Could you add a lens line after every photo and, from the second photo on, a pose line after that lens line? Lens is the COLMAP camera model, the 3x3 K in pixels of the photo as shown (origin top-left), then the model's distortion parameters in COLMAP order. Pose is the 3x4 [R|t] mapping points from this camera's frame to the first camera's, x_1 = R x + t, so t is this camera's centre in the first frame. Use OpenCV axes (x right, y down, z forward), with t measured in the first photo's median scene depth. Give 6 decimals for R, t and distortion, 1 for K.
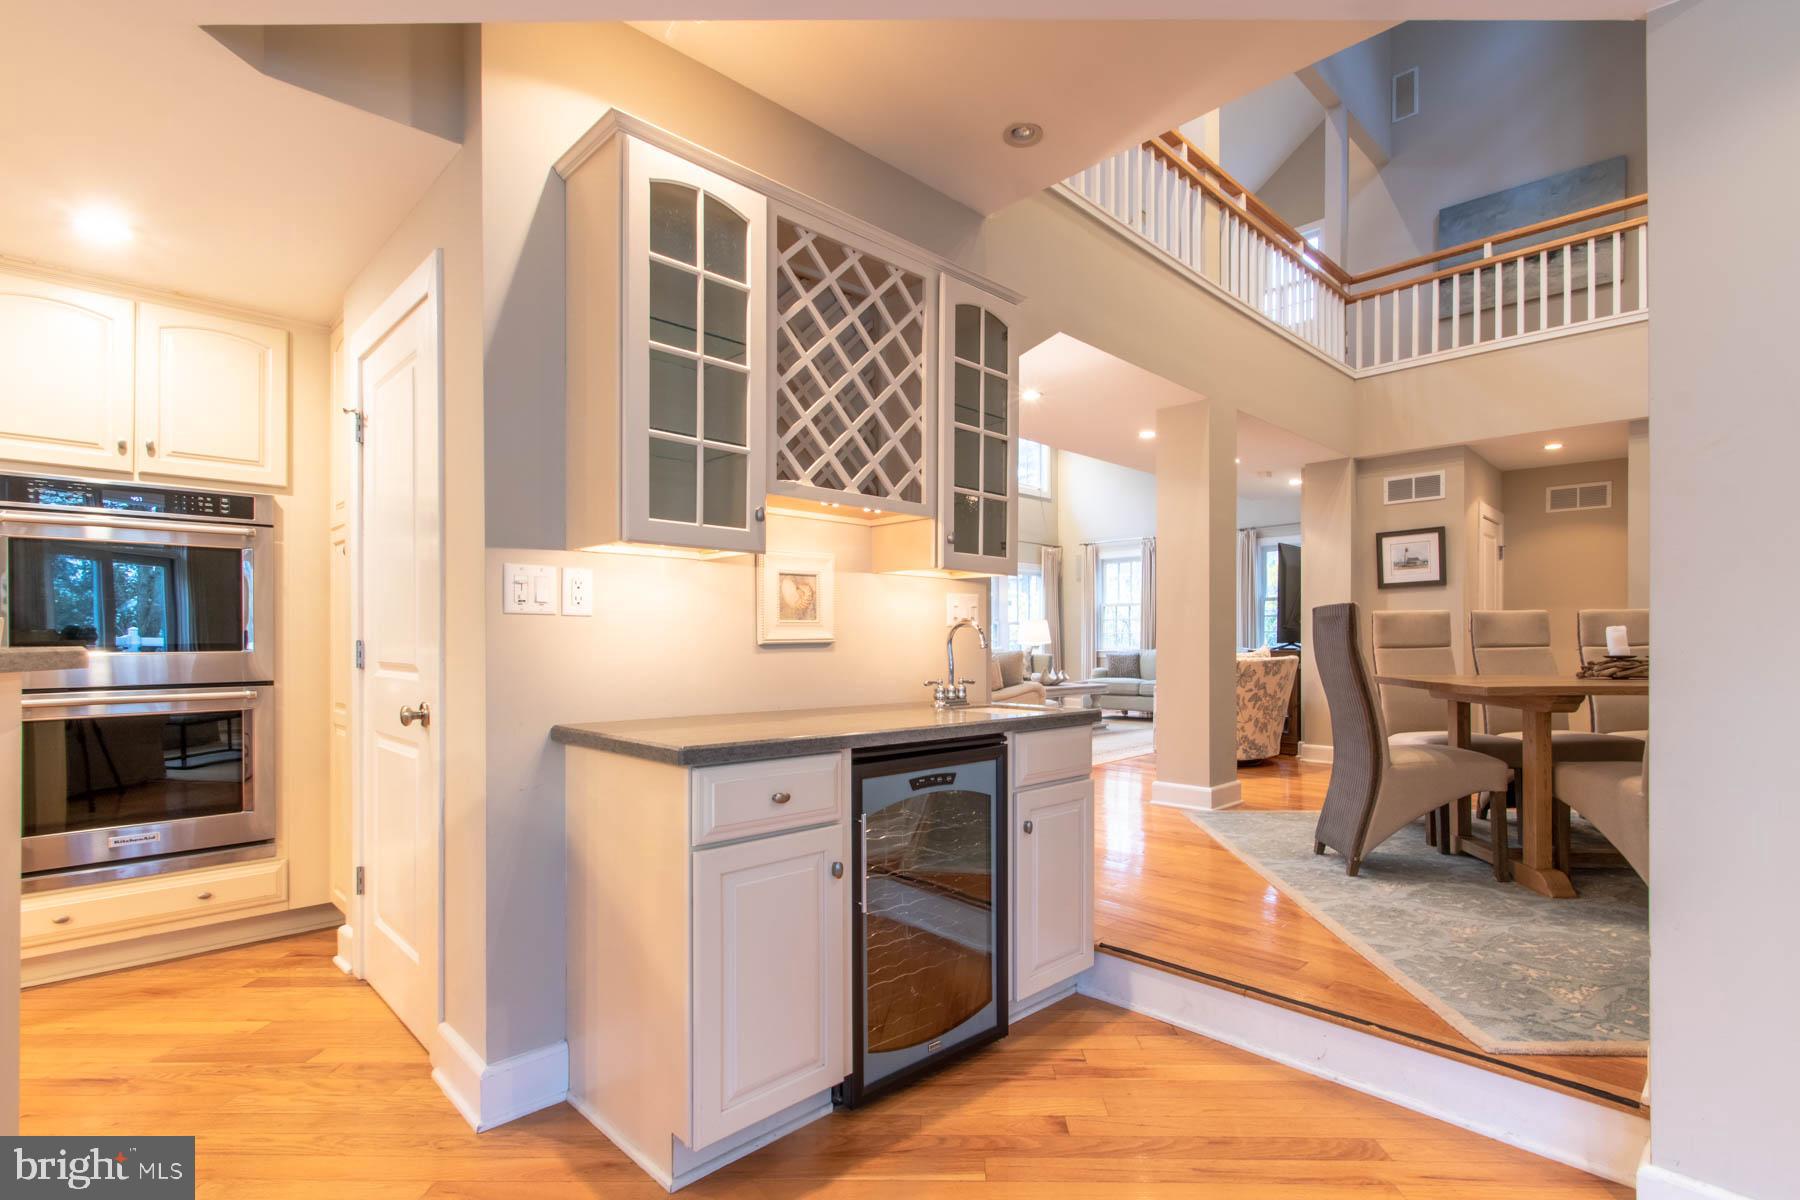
lens RADIAL K [[840.4, 0, 939.0], [0, 840.4, 647.0], [0, 0, 1]] dist [-0.005984, -0.001814]
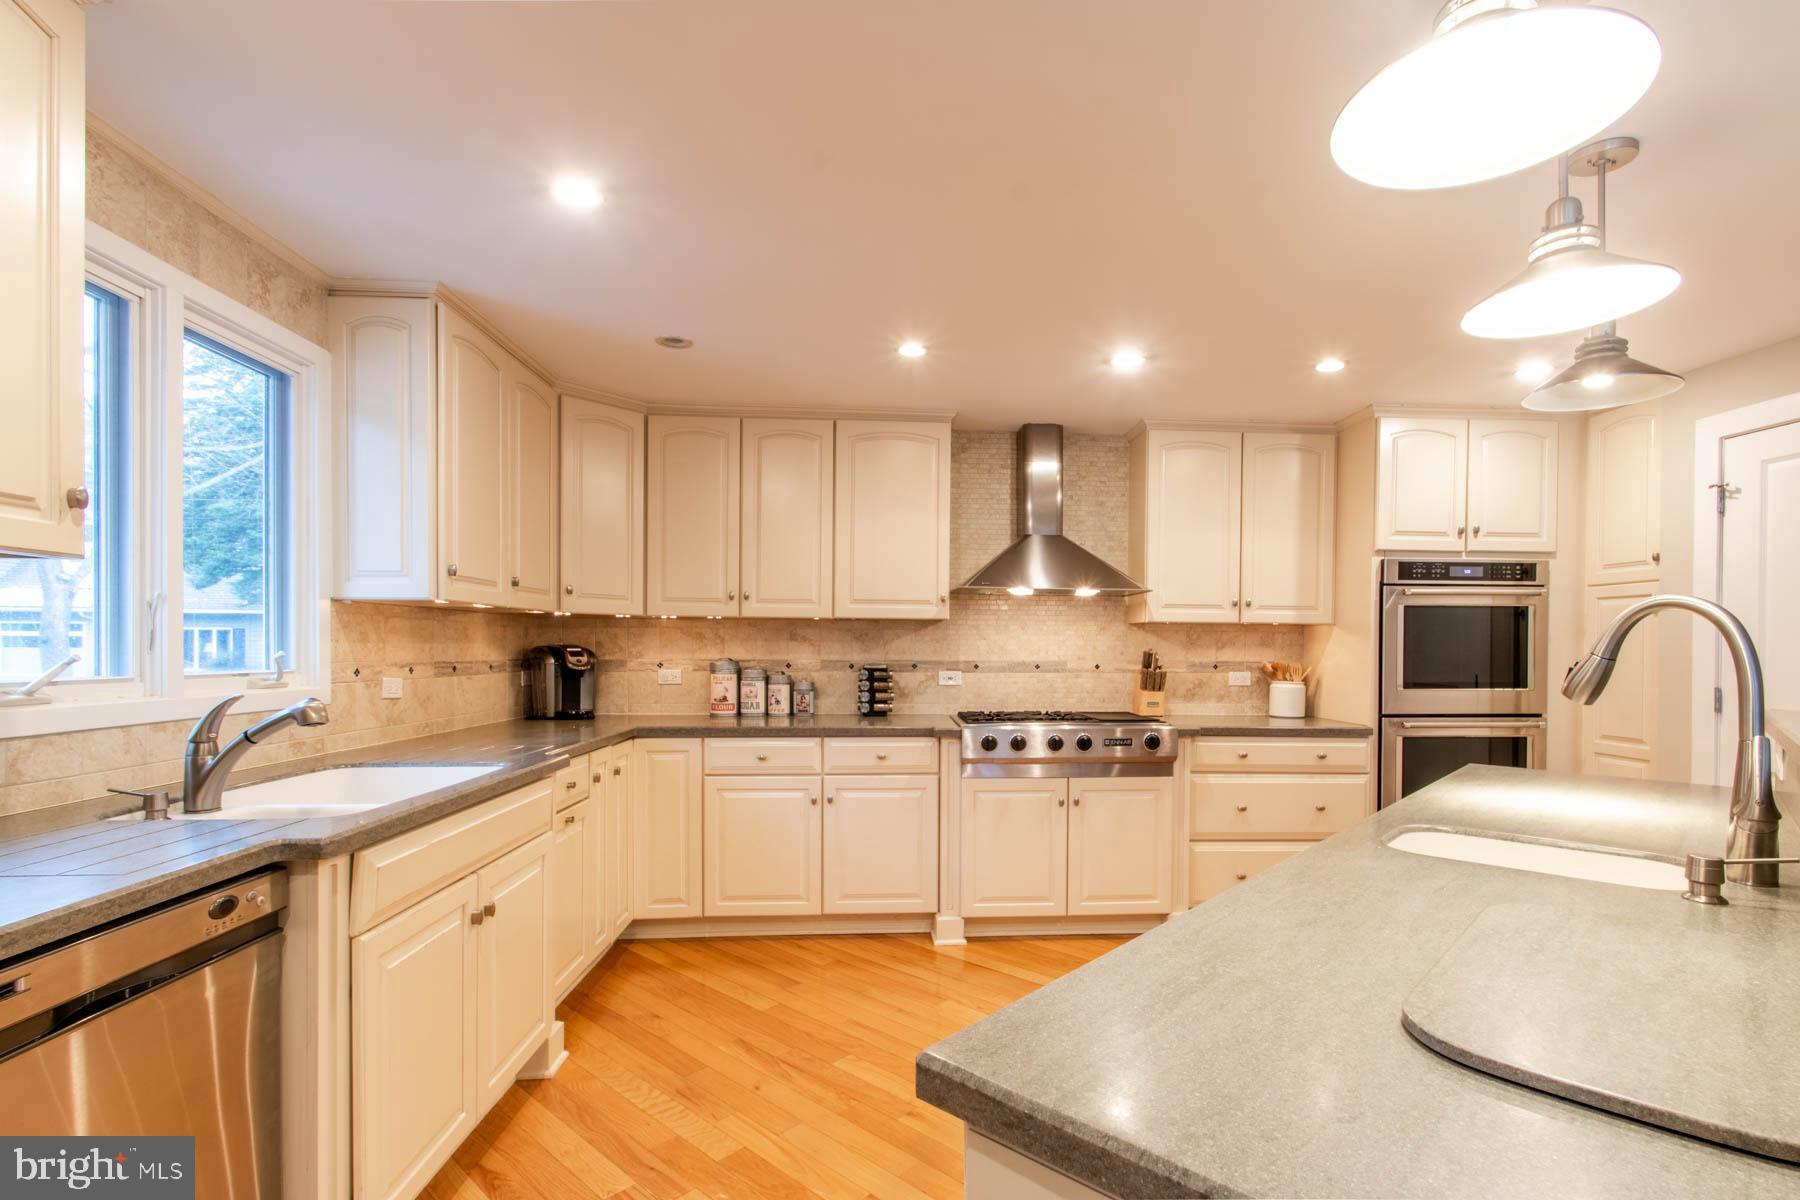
lens RADIAL K [[840.4, 0, 948.0], [0, 840.4, 658.0], [0, 0, 1]] dist [-0.005984, -0.001814]
pose [[0.749920, 0.011207, -0.661433, -0.717586], [-0.011794, 0.999924, 0.003570, -0.038653], [0.661423, 0.005124, 0.749996, -0.524564]]
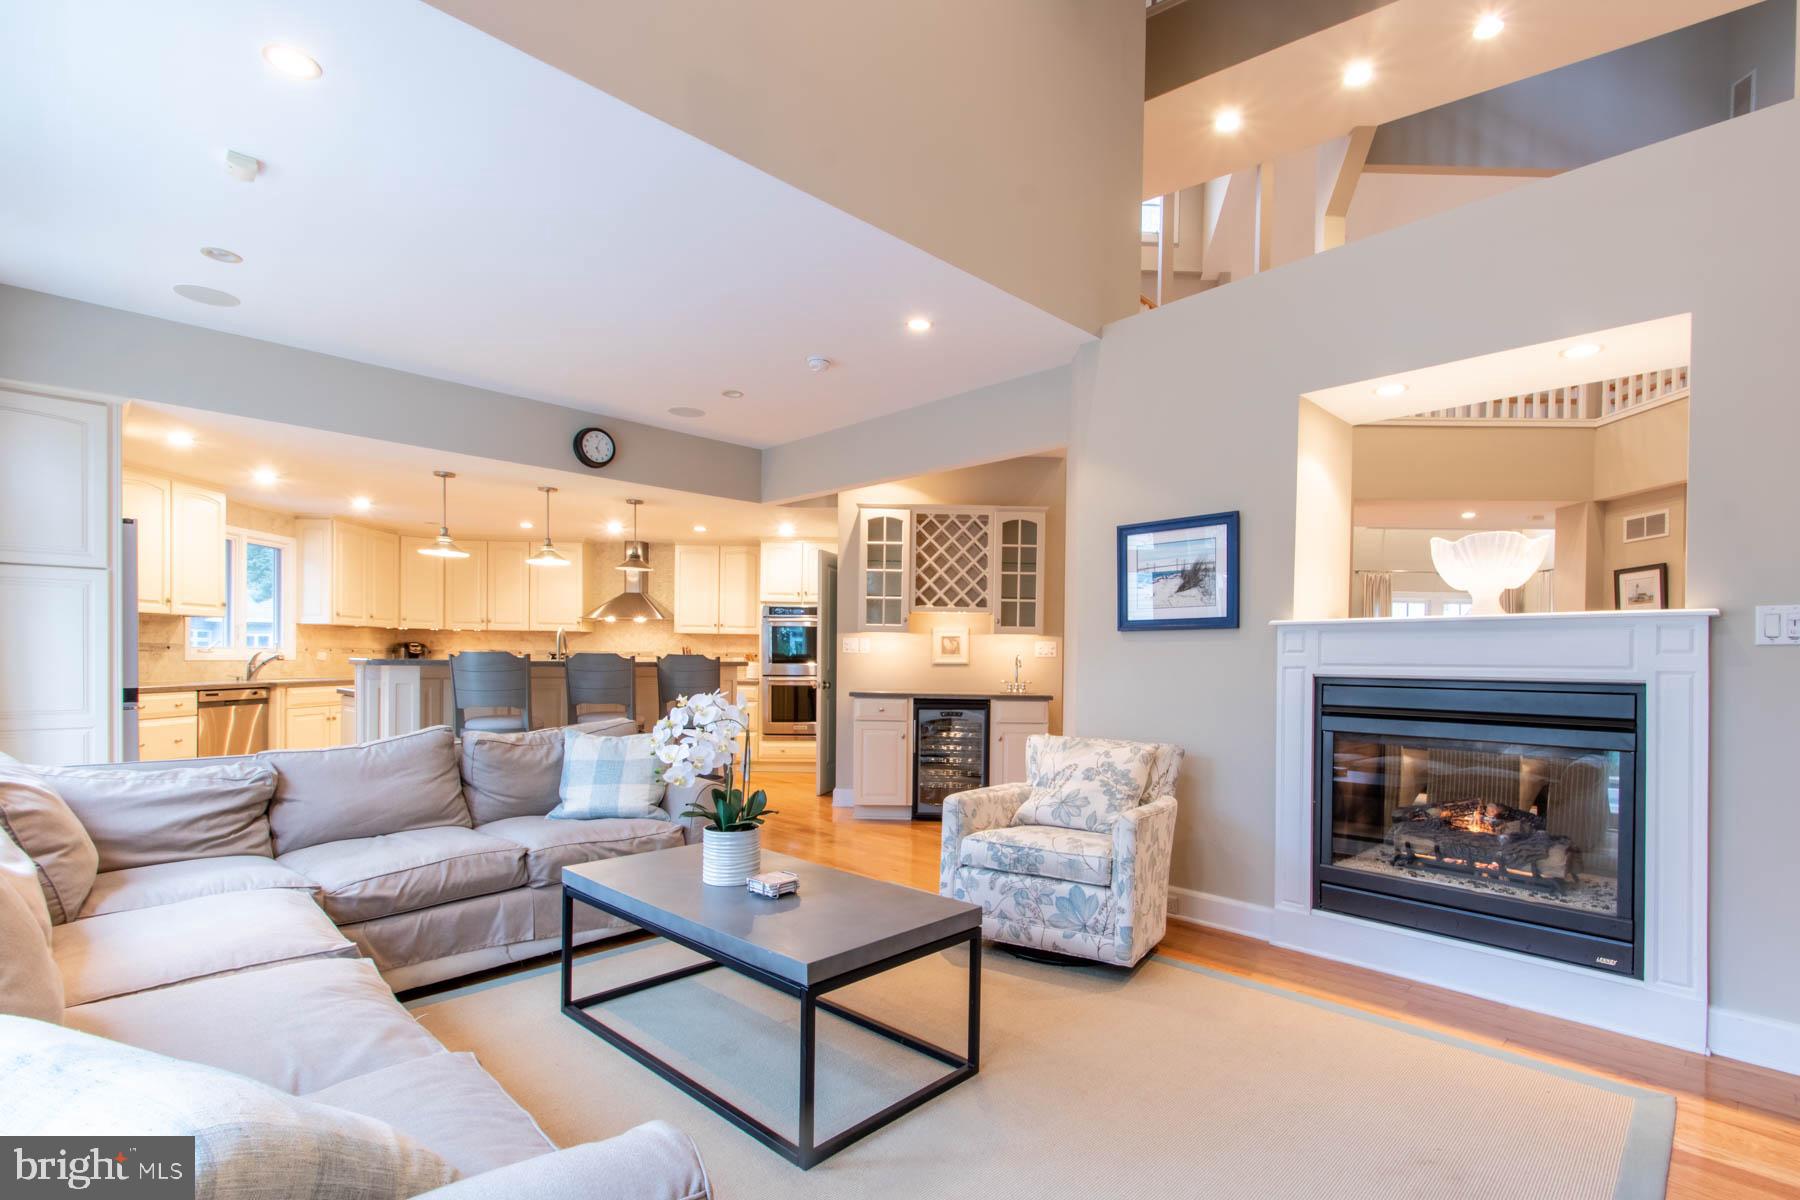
lens RADIAL K [[840.4, 0, 958.1], [0, 840.4, 672.3], [0, 0, 1]] dist [-0.005984, -0.001814]
pose [[0.725932, 0.019326, -0.687495, 1.469020], [-0.018847, 0.999789, 0.008203, -0.000698], [0.687508, 0.007003, 0.726143, -0.761312]]
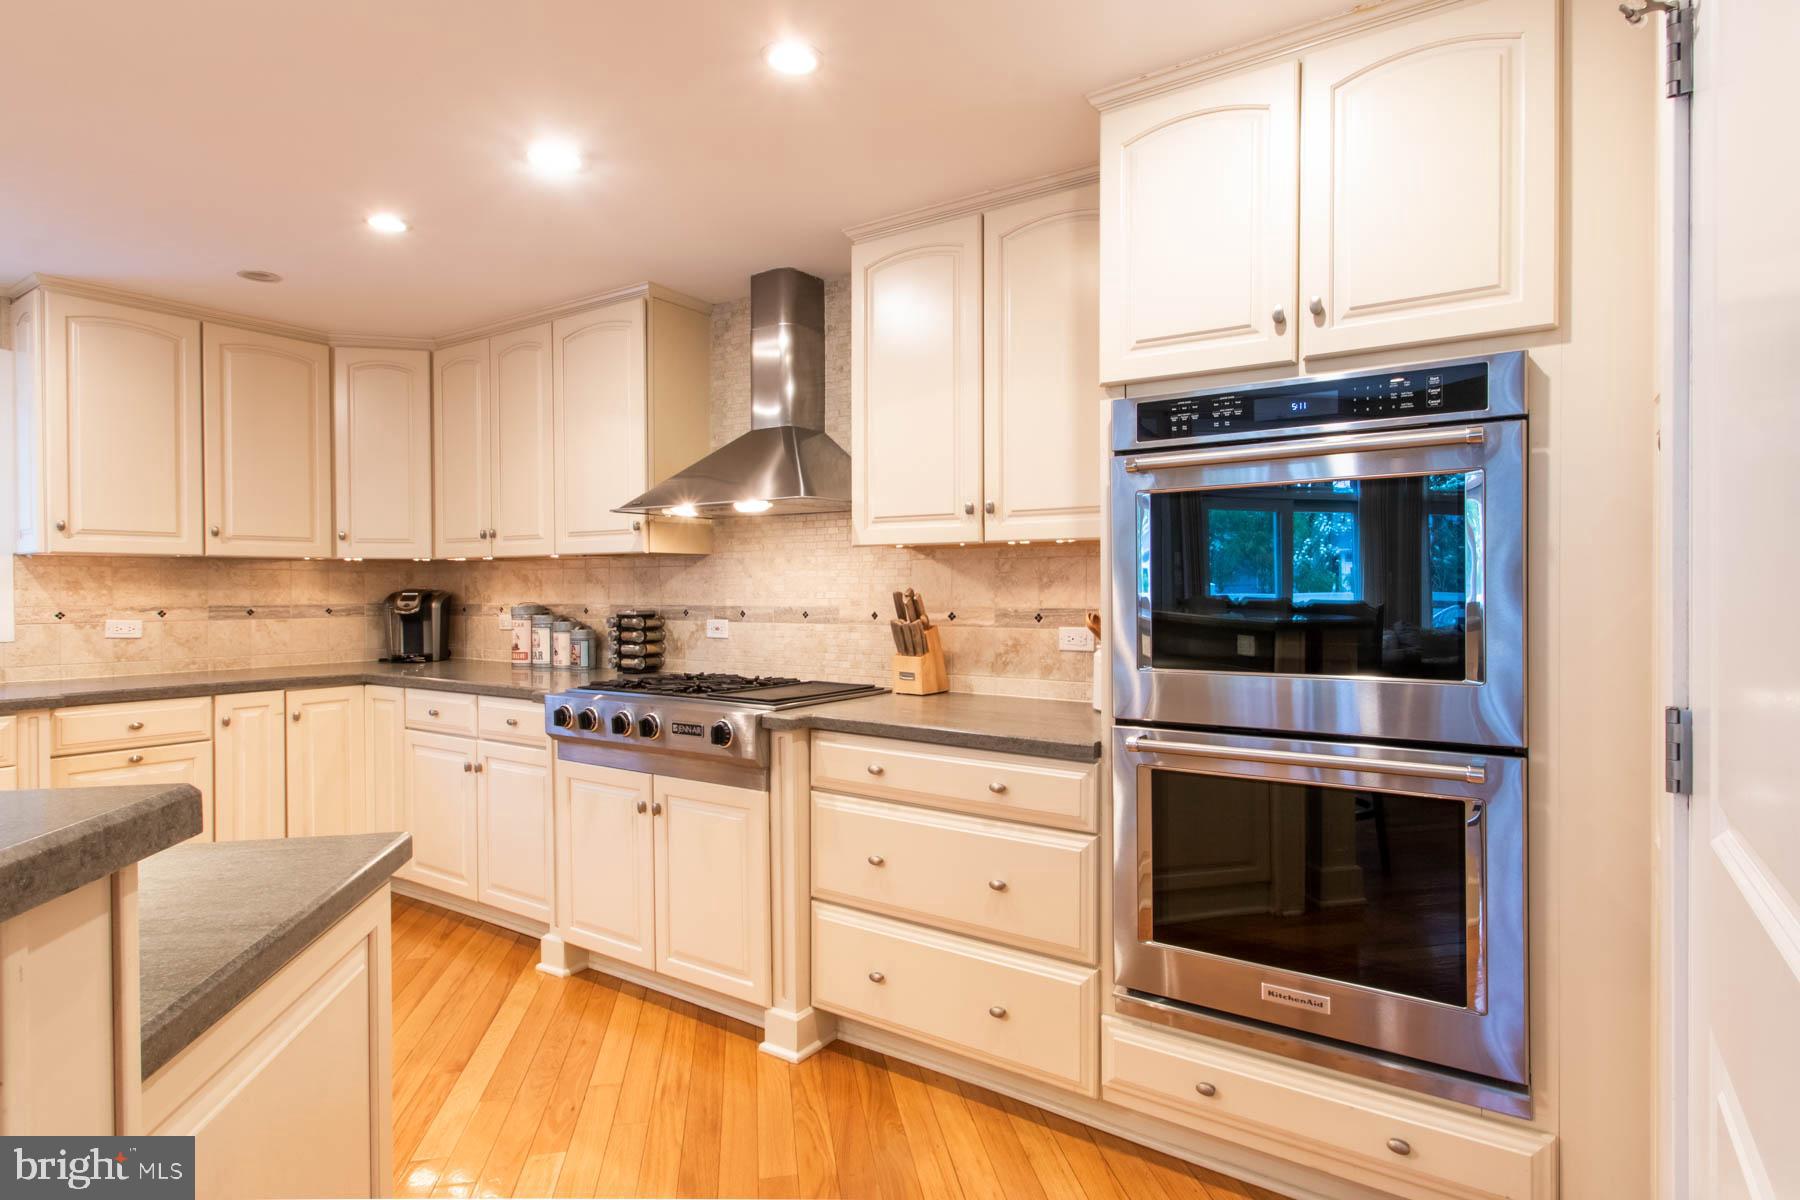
lens RADIAL K [[941.0, 0, 936.4], [0, 941.0, 596.8], [0, 0, 1]] dist [0.009961, -0.003603]
pose [[0.187714, 0.008133, -0.982190, -0.384866], [-0.006091, 0.999956, 0.007116, -0.051978], [0.982205, 0.004647, 0.187755, 0.650551]]
